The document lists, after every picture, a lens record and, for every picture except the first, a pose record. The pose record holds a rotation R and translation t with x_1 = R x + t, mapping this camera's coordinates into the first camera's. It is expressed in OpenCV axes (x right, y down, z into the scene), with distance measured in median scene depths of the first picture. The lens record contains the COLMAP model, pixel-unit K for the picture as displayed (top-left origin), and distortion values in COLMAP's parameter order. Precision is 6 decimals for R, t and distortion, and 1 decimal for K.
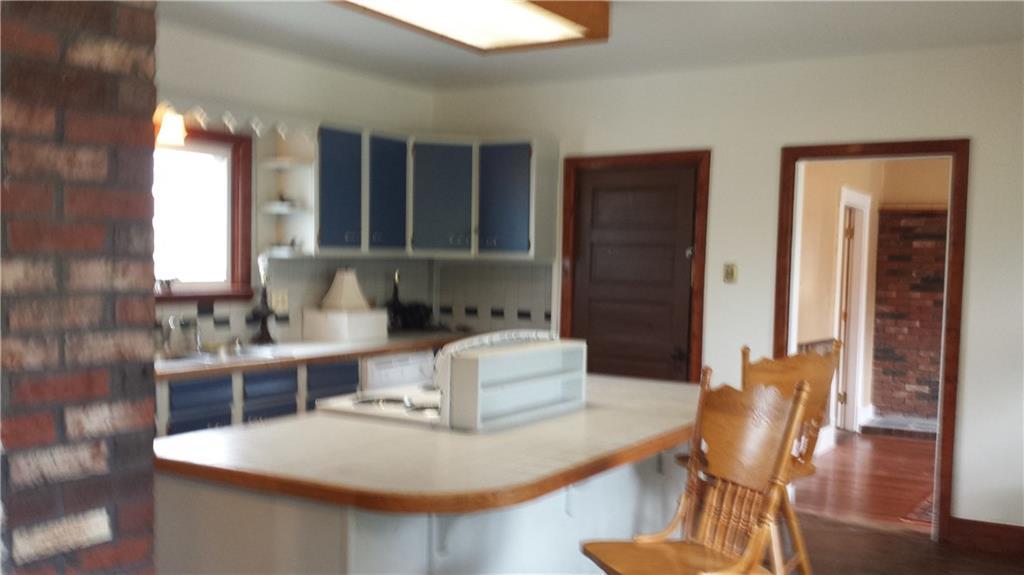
lens RADIAL K [[955.6, 0, 509.0], [0, 955.6, 311.7], [0, 0, 1]] dist [0.020978, -0.005630]
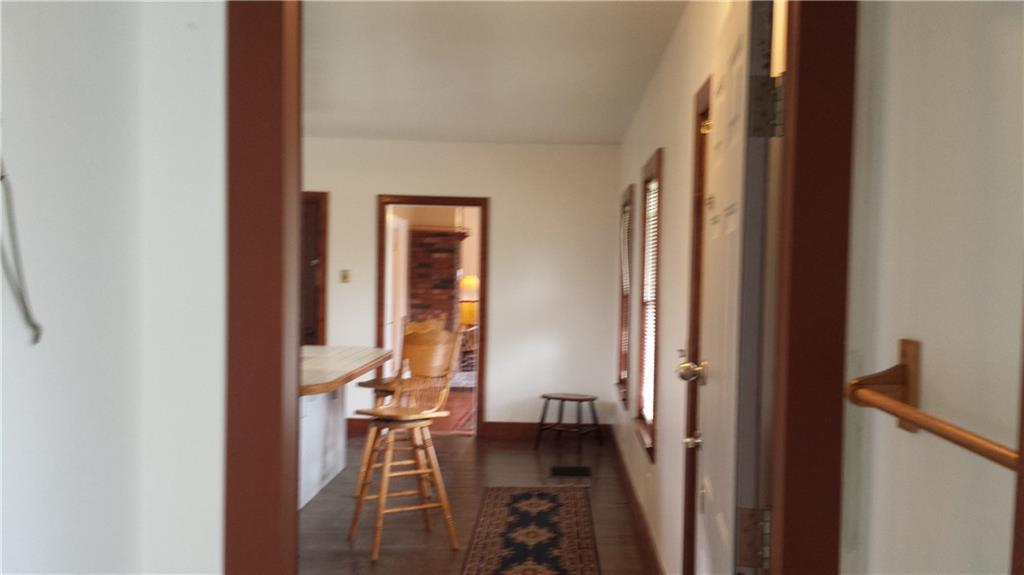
lens RADIAL K [[955.6, 0, 509.0], [0, 955.6, 311.7], [0, 0, 1]] dist [0.020978, -0.005630]
pose [[0.863078, -0.016467, 0.504801, -0.273658], [0.016877, 0.999850, 0.003761, 0.012170], [-0.504788, 0.005274, 0.863227, -0.377616]]
